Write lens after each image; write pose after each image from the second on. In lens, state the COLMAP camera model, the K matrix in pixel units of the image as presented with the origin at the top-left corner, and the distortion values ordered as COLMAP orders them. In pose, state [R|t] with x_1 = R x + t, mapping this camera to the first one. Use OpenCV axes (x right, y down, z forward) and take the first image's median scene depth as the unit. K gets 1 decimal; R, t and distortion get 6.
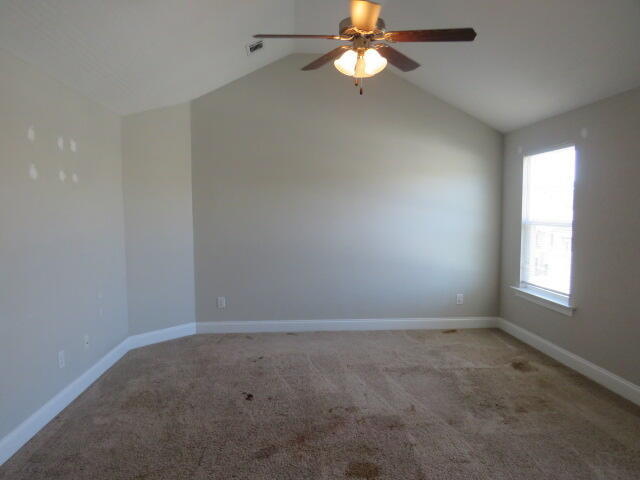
lens RADIAL K [[464.4, 0, 316.6], [0, 464.4, 238.2], [0, 0, 1]] dist [-0.036921, 0.041699]
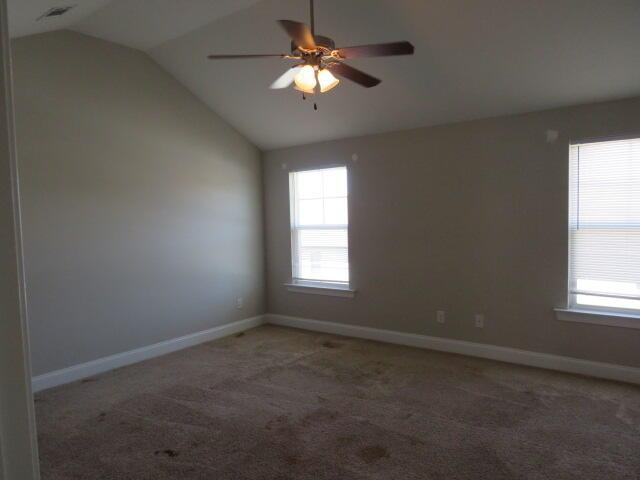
lens RADIAL K [[464.4, 0, 316.6], [0, 464.4, 238.2], [0, 0, 1]] dist [-0.036921, 0.041699]
pose [[0.650471, -0.059840, 0.757170, -0.484408], [0.077812, 0.996897, 0.011938, -0.020115], [-0.755535, 0.051152, 0.653108, 0.217038]]
